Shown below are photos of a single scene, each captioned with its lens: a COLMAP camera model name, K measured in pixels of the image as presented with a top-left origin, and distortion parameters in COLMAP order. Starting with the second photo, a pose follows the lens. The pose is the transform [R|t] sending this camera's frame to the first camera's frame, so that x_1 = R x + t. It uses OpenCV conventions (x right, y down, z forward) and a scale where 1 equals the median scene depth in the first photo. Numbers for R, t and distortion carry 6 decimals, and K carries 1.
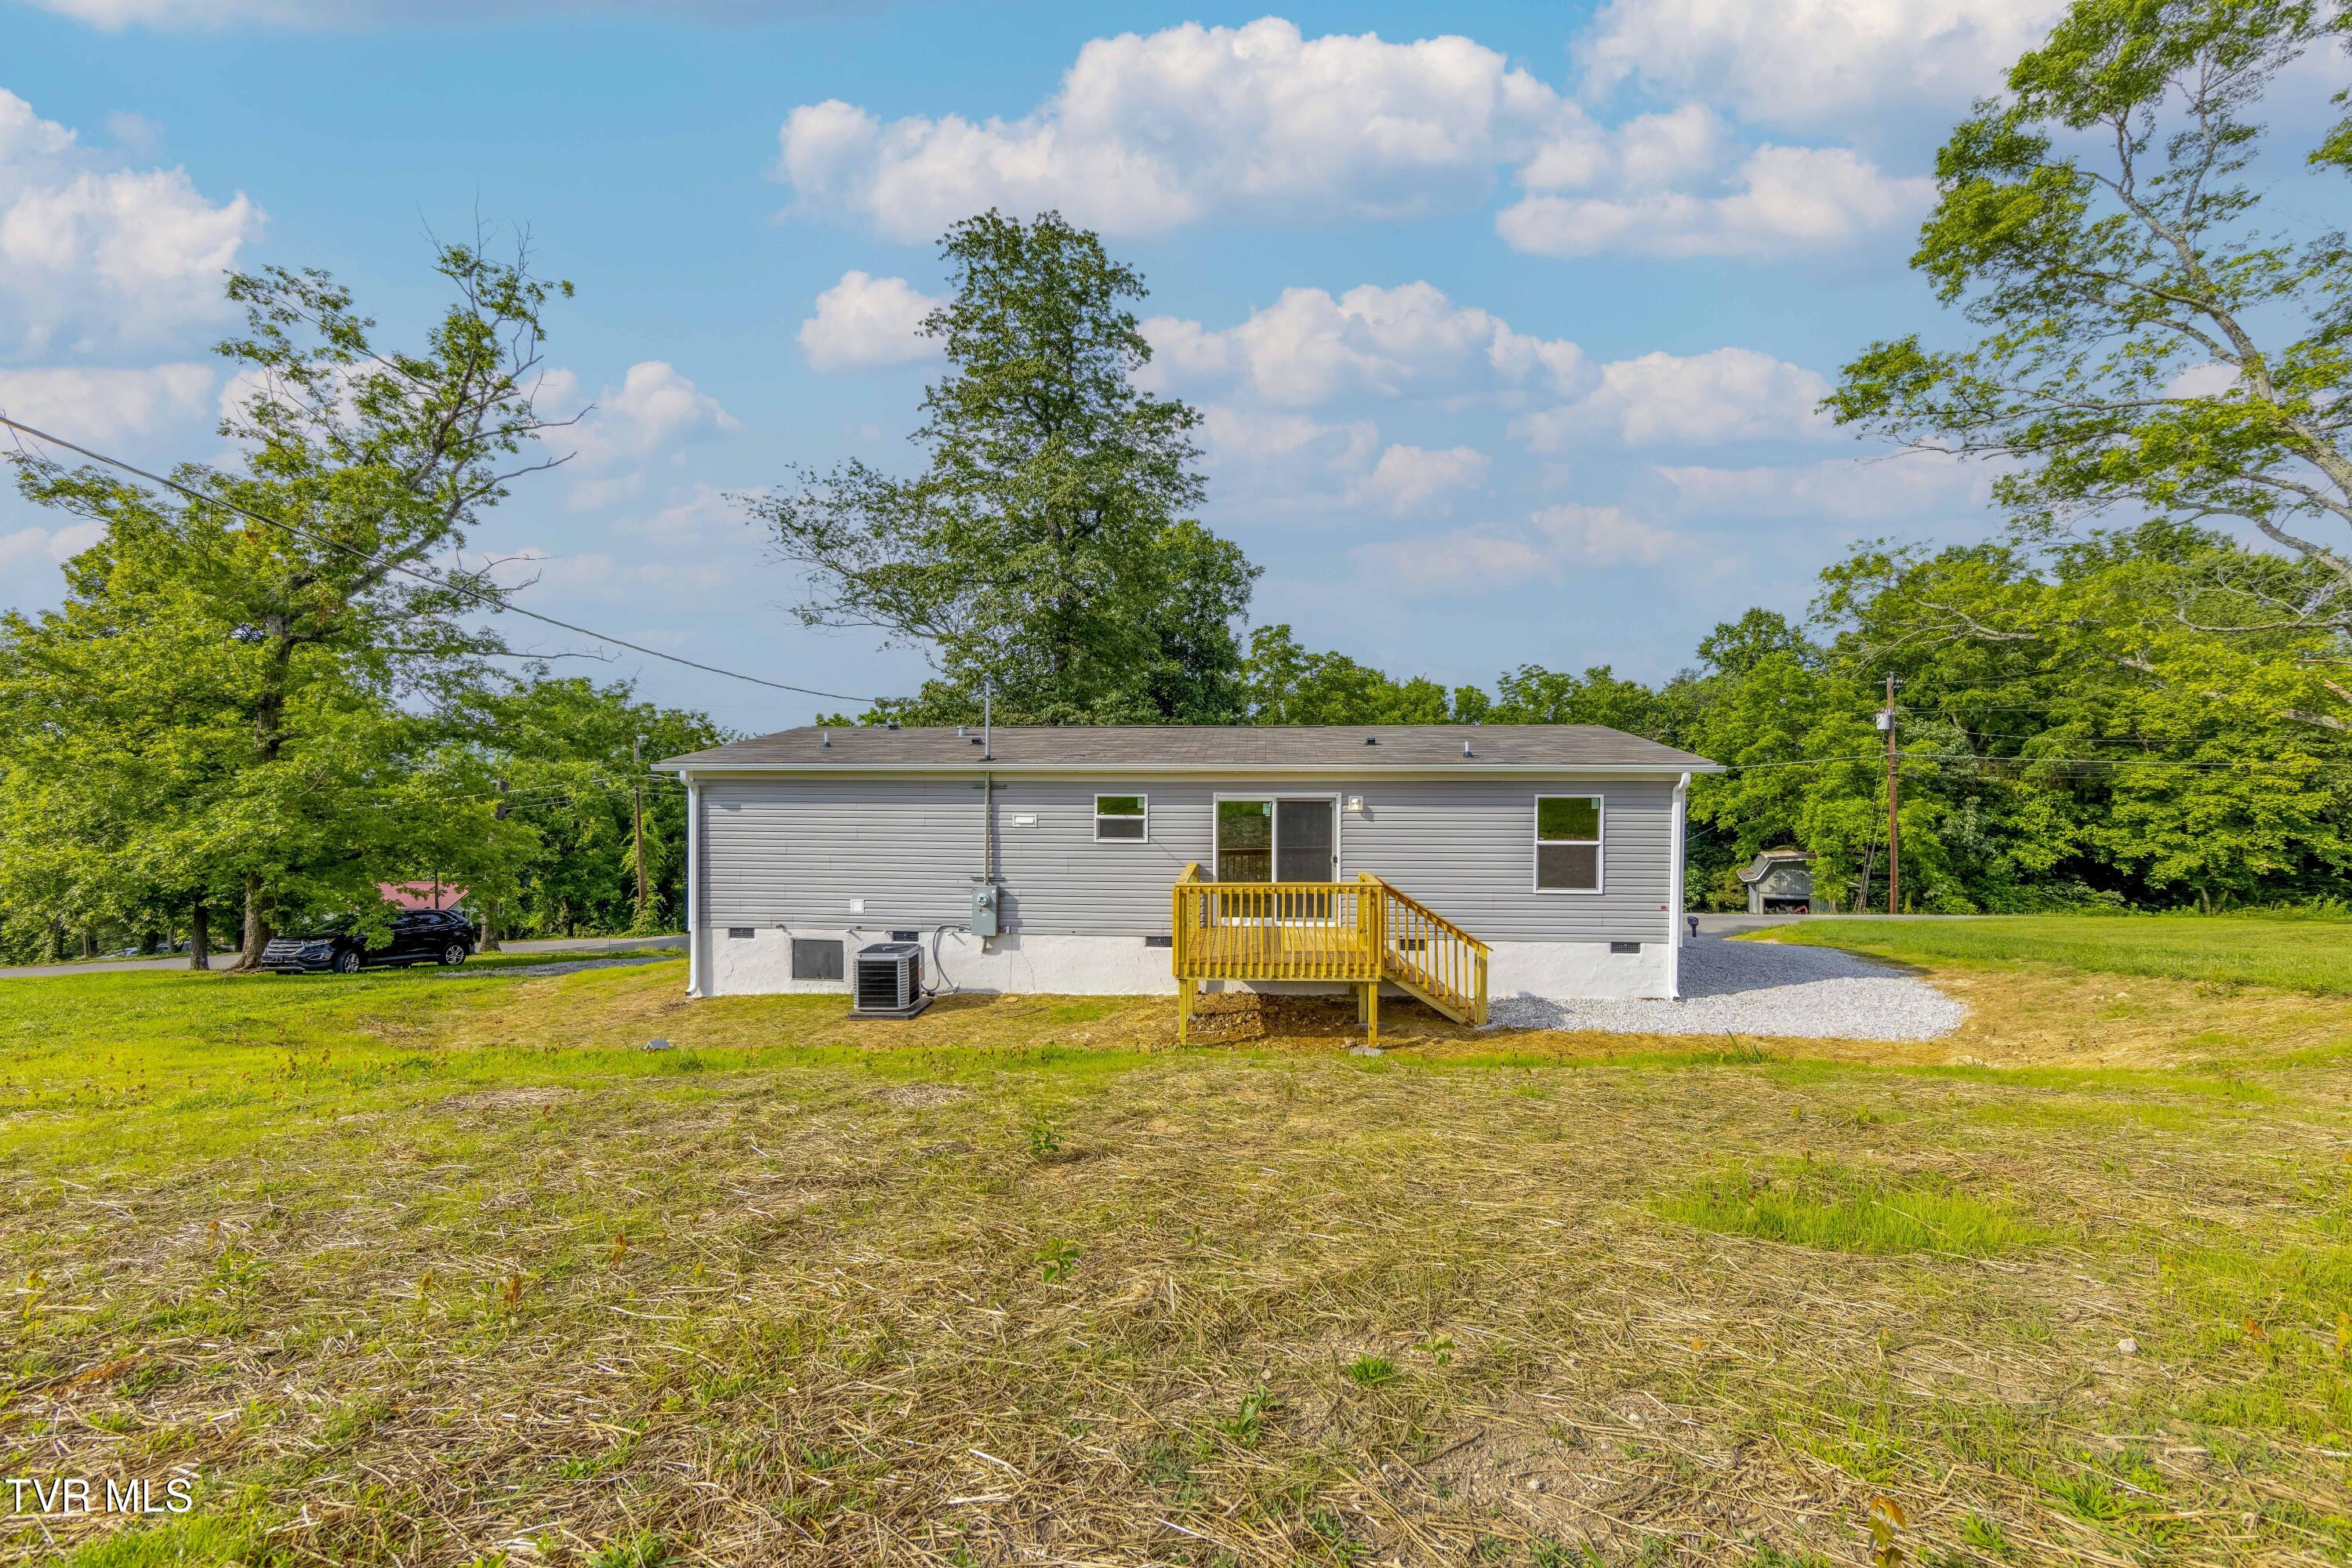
lens RADIAL K [[916.9, 0, 1188.2], [0, 916.9, 781.3], [0, 0, 1]] dist [-0.003085, 0.000608]
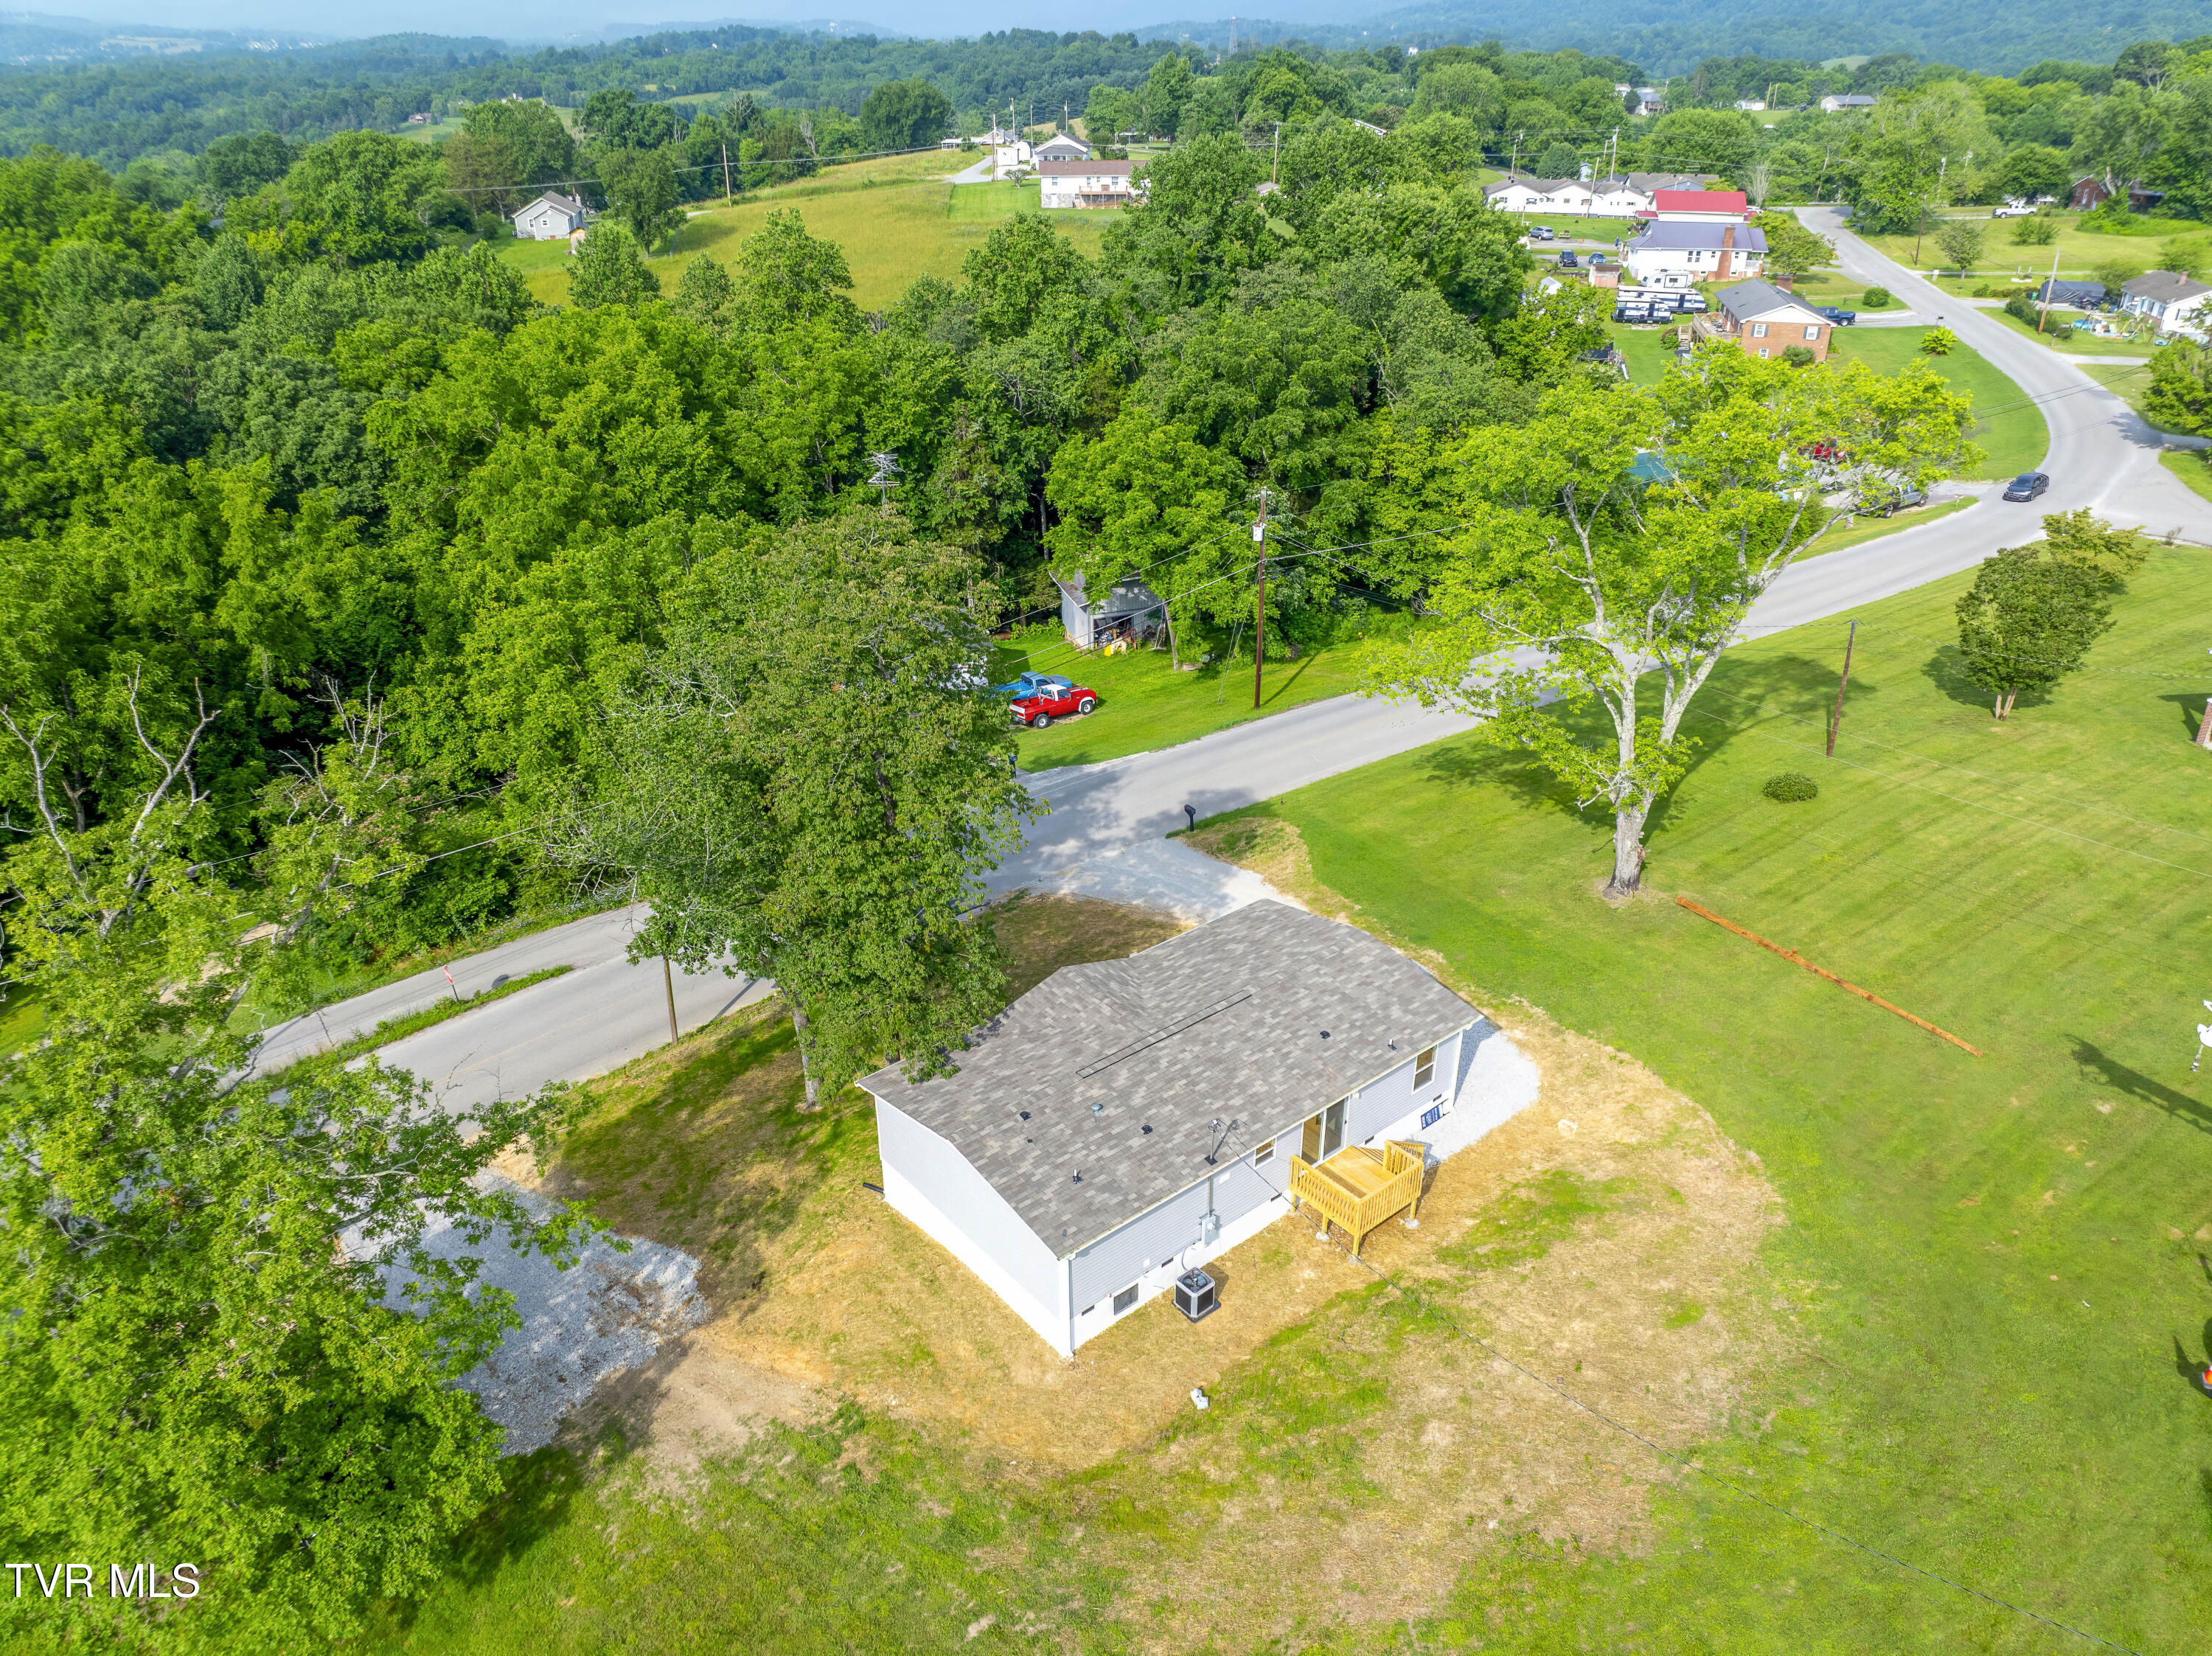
lens RADIAL K [[1556.1, 0, 1104.7], [0, 1556.1, 839.2], [0, 0, 1]] dist [-0.028710, -0.008264]
pose [[0.716186, -0.329852, 0.615041, -1.280270], [0.011060, 0.886515, 0.462567, -1.245555], [-0.697822, -0.324482, 0.638558, -0.326428]]
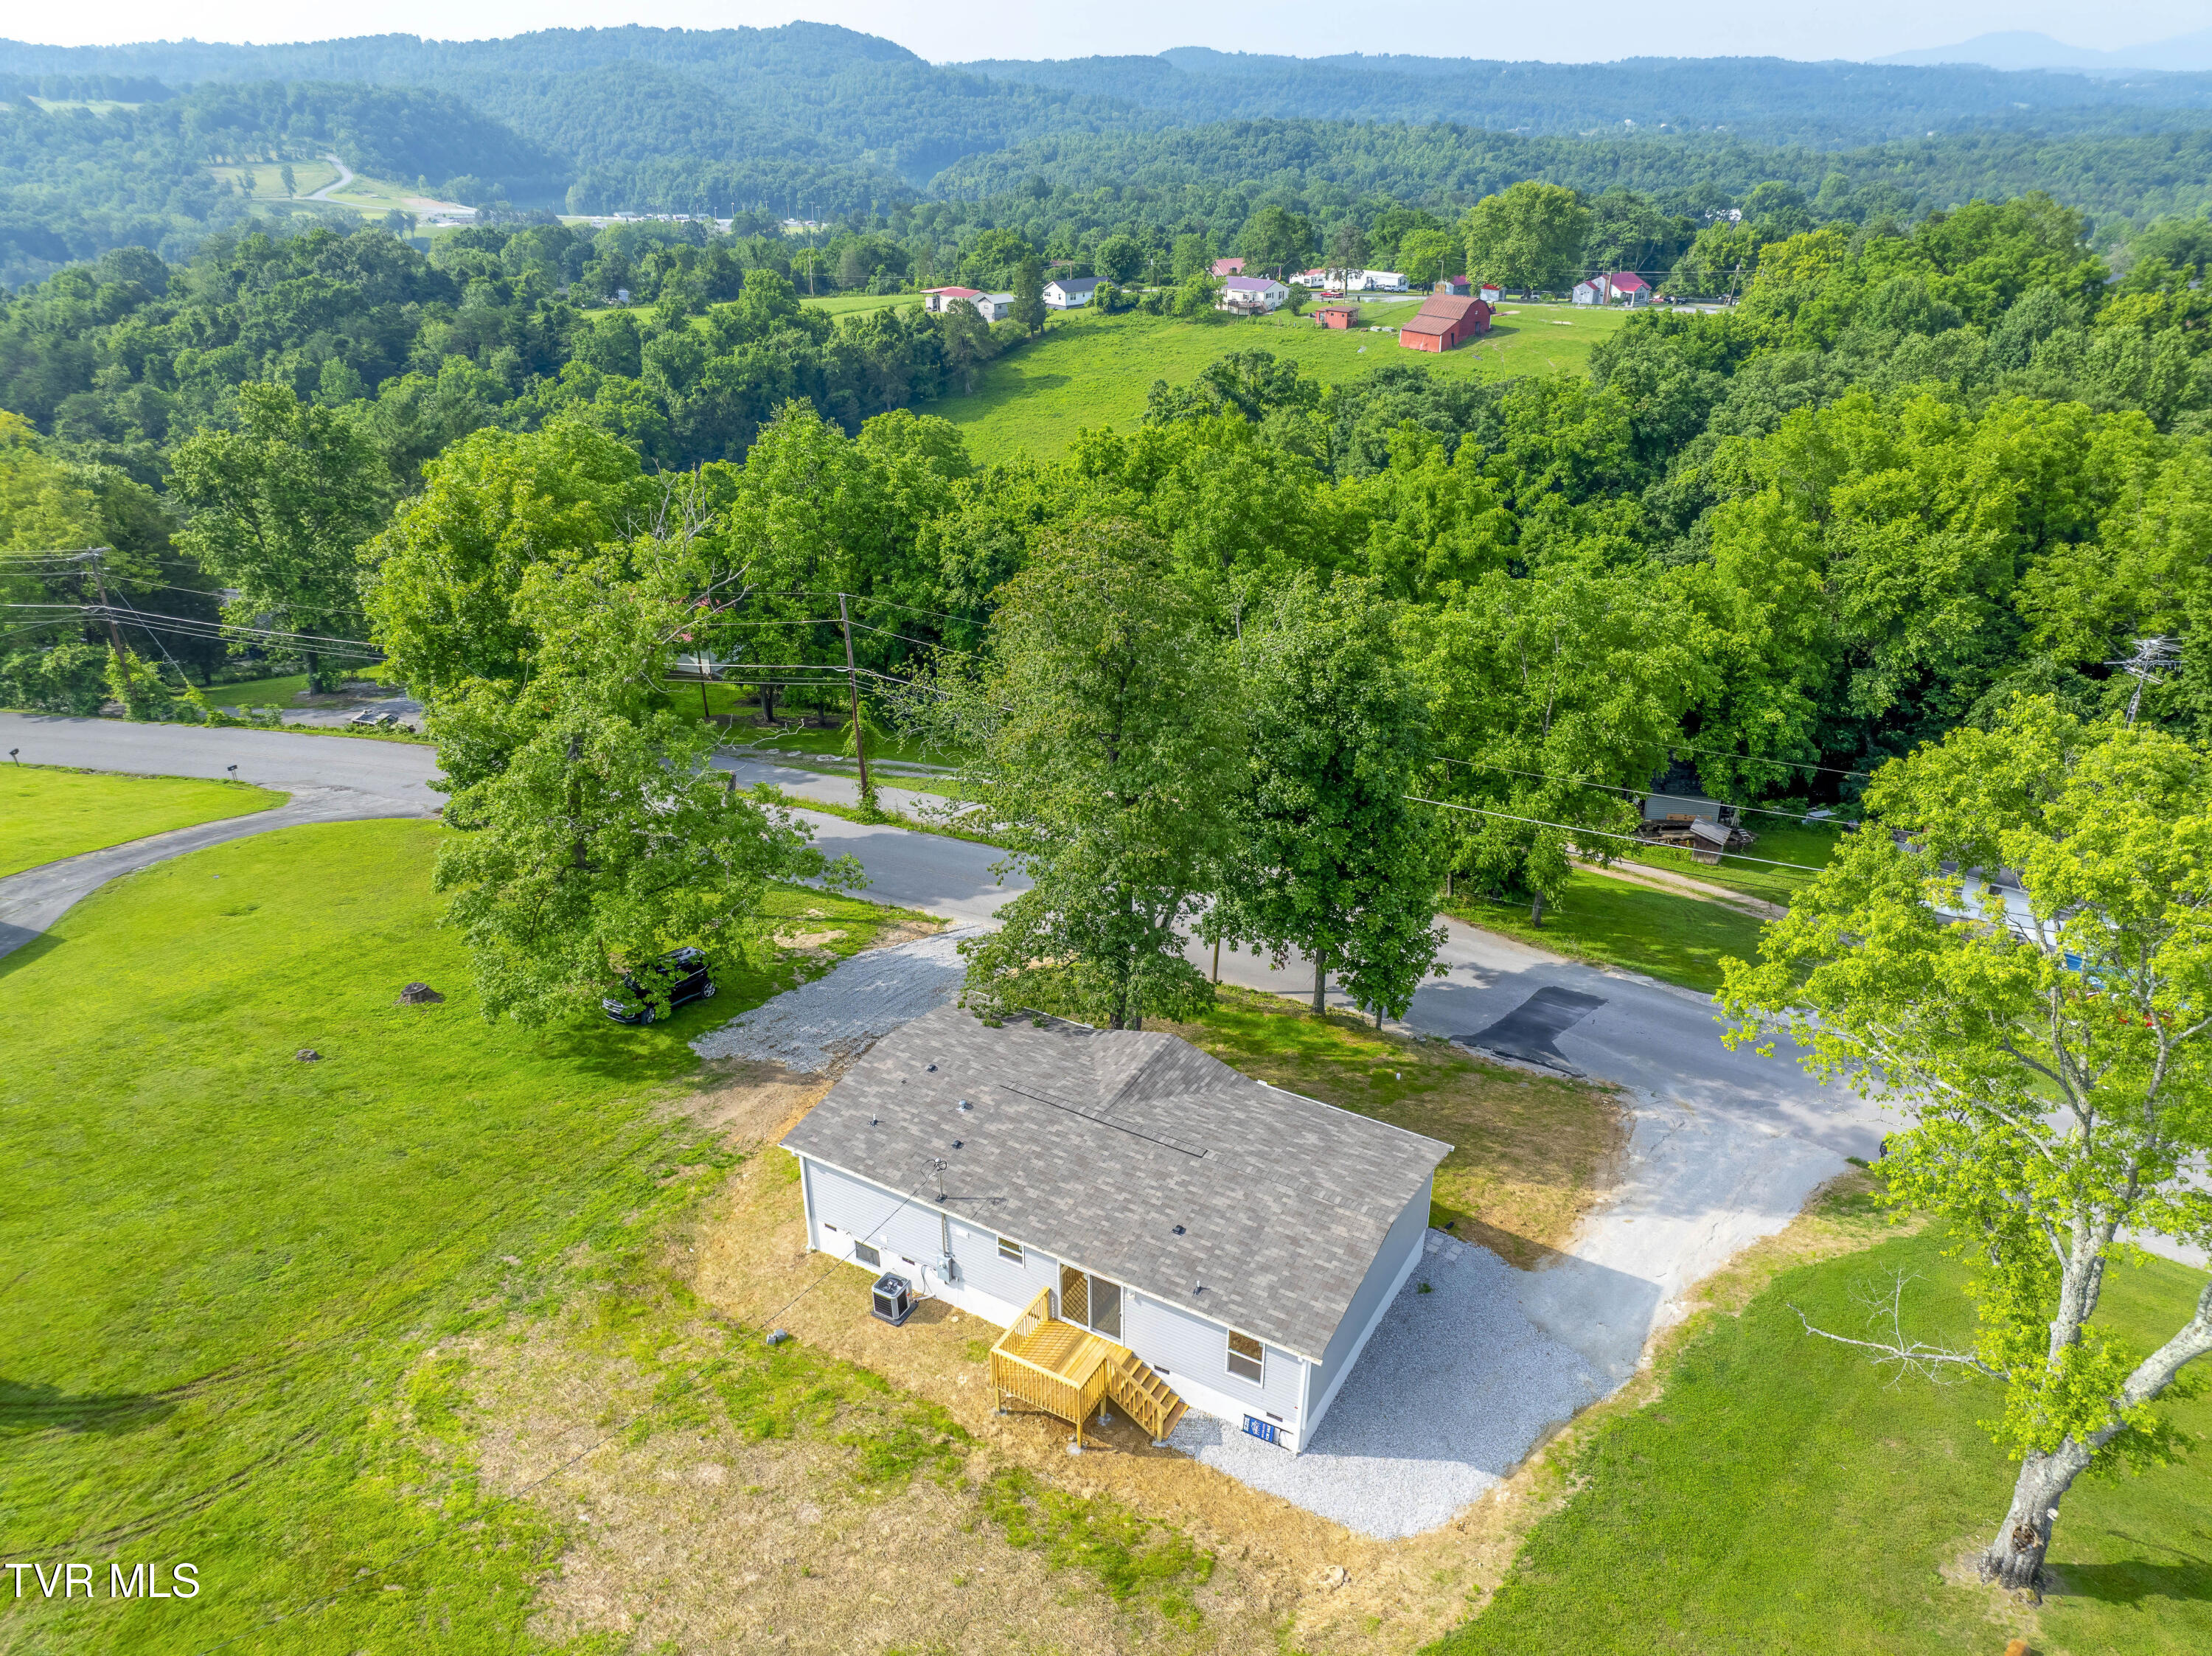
lens RADIAL K [[1556.1, 0, 1106.6], [0, 1556.1, 825.7], [0, 0, 1]] dist [-0.028710, -0.008264]
pose [[0.901077, 0.186267, -0.391619, 0.696885], [-0.001637, 0.904511, 0.426448, -1.241923], [0.433657, -0.383621, 0.815338, -0.619981]]
